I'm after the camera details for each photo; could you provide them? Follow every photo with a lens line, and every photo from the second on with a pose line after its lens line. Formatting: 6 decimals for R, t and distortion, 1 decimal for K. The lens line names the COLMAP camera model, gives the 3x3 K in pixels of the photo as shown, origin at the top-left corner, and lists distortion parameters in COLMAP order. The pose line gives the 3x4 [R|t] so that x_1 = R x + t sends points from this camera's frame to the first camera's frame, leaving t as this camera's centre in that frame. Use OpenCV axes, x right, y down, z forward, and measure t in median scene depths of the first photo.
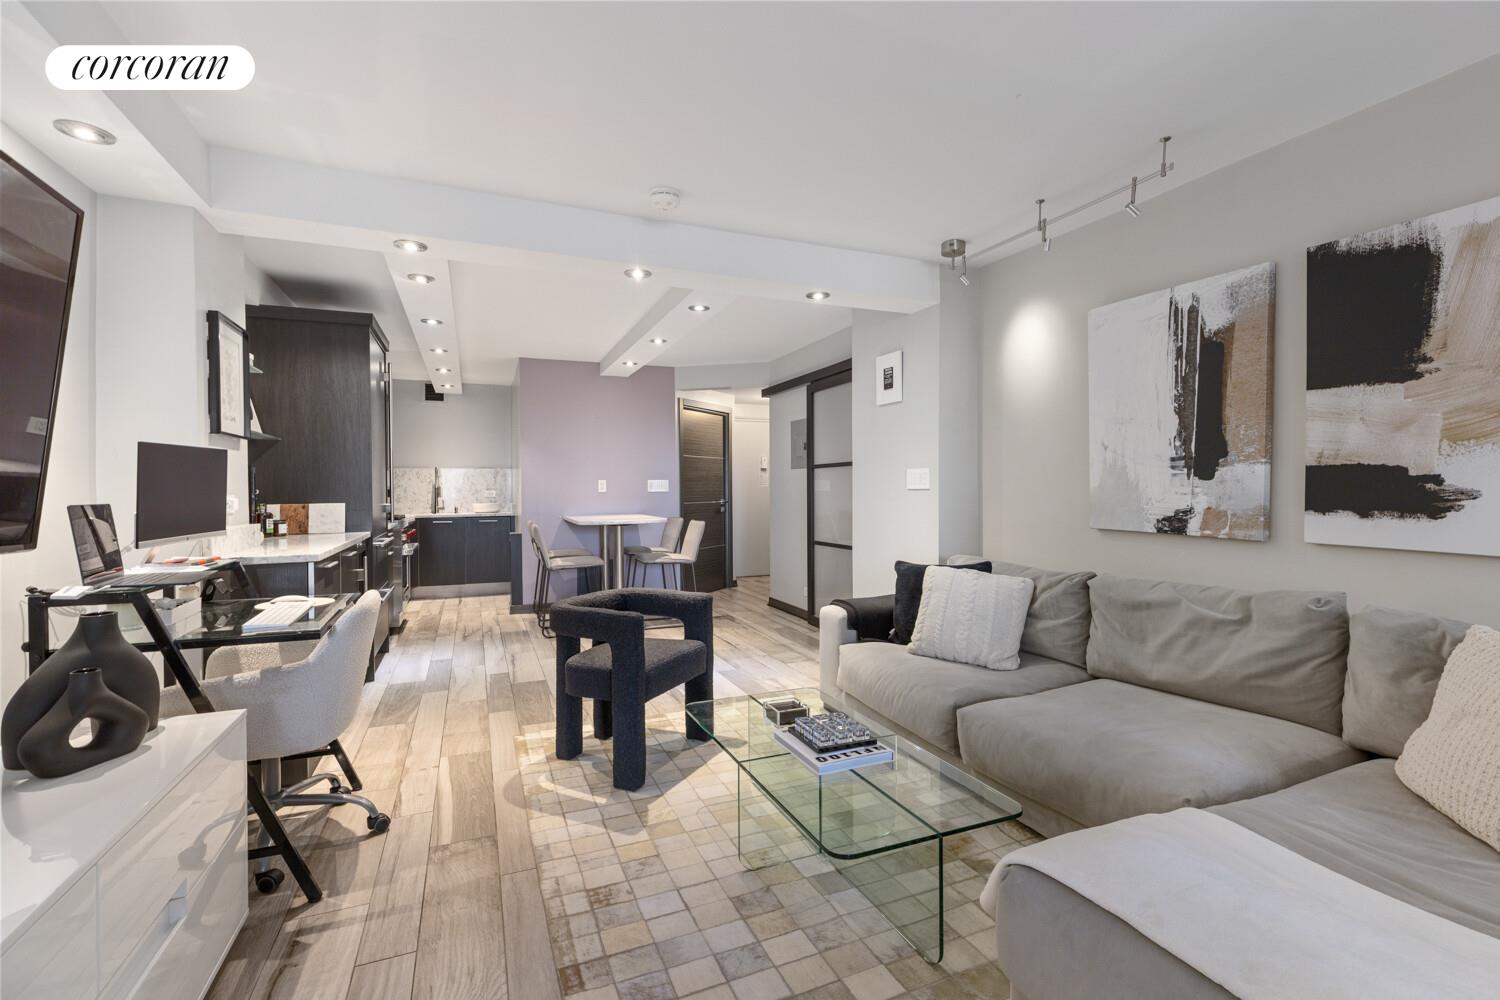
lens RADIAL K [[667.5, 0, 748.9], [0, 667.5, 495.1], [0, 0, 1]] dist [0.016824, 0.000160]
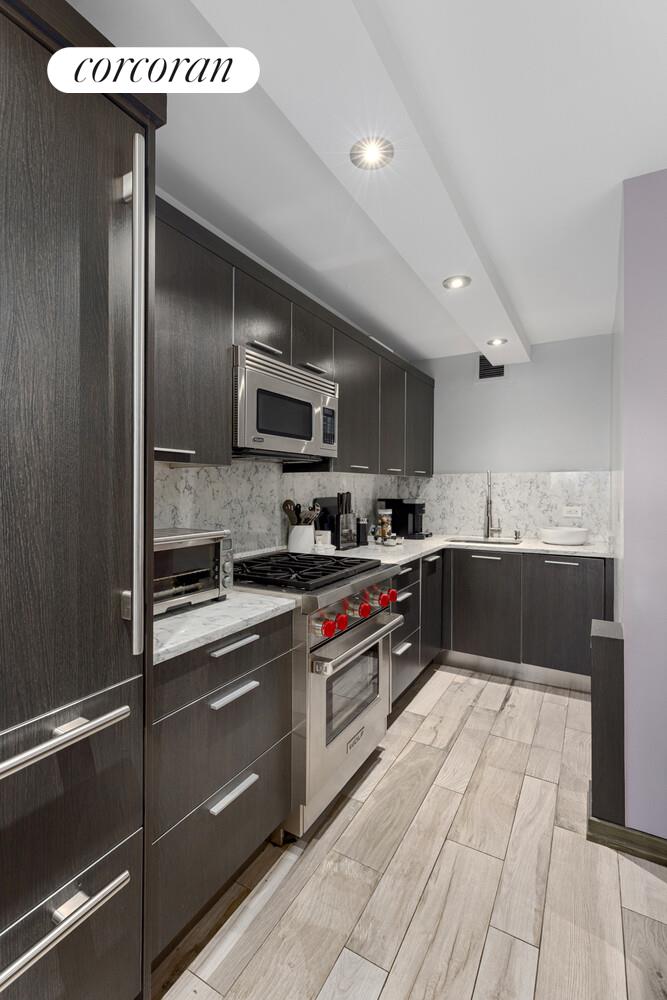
lens RADIAL K [[456.3, 0, 334.7], [0, 456.3, 487.1], [0, 0, 1]] dist [0.003343, 0.000113]
pose [[0.626645, 0.018171, -0.779093, -0.197633], [-0.021209, 0.999755, 0.006259, -0.025426], [0.779016, 0.012601, 0.626878, 0.575807]]
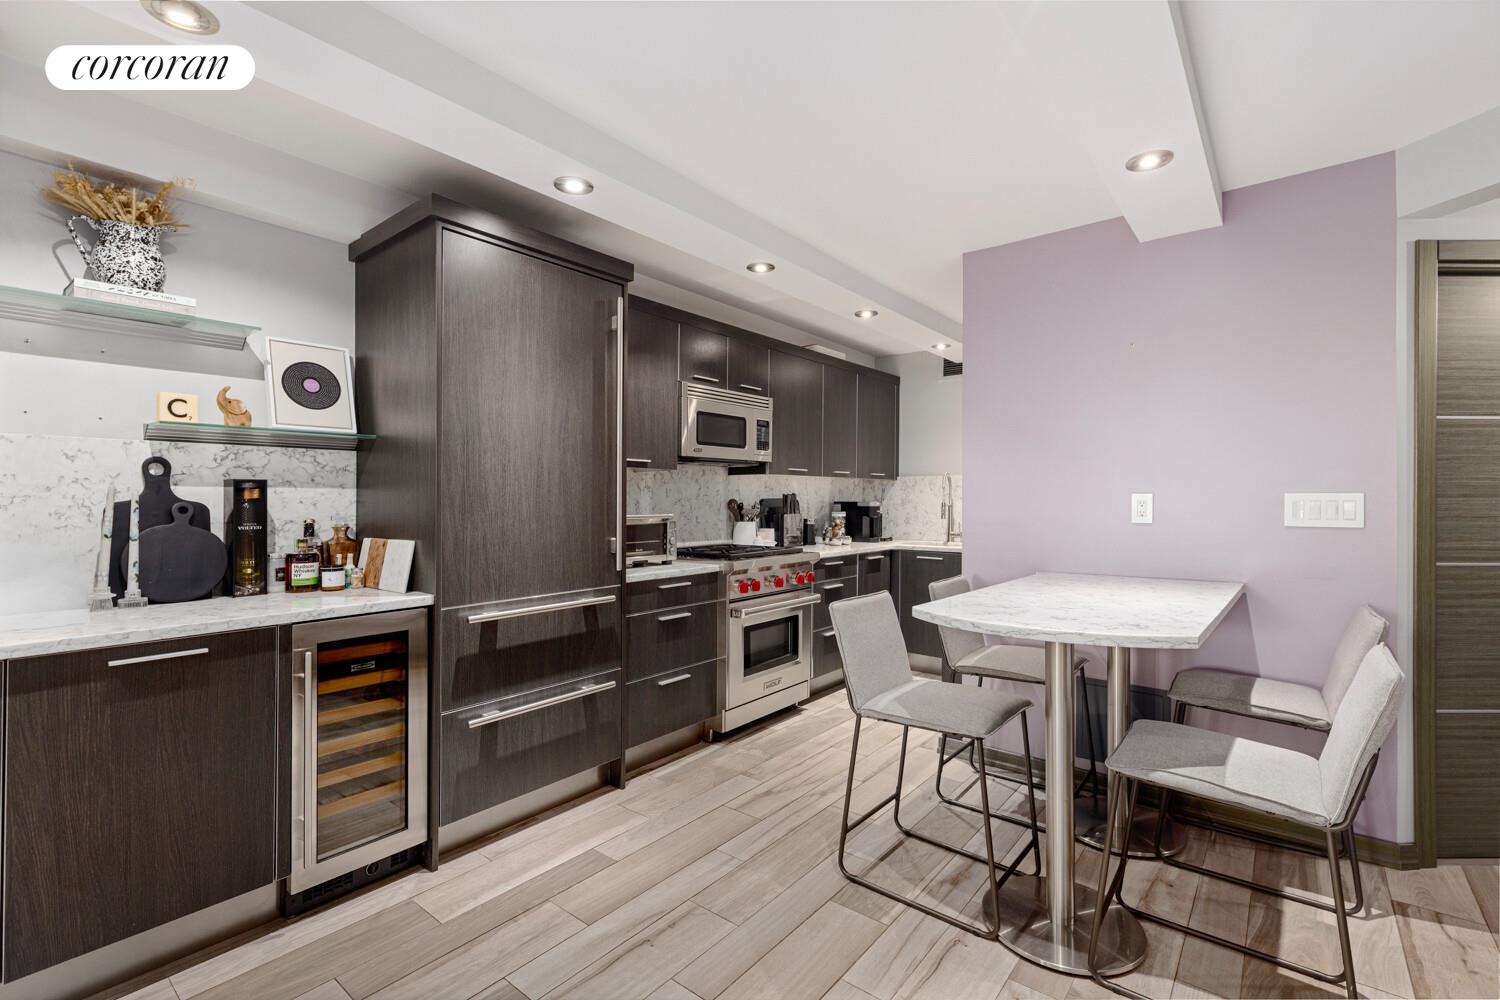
lens RADIAL K [[667.5, 0, 748.9], [0, 667.5, 495.1], [0, 0, 1]] dist [0.016824, 0.000160]
pose [[0.487229, 0.014283, -0.873157, 0.021488], [-0.020728, 0.999774, 0.004787, -0.019335], [0.873028, 0.015766, 0.487415, 0.496641]]
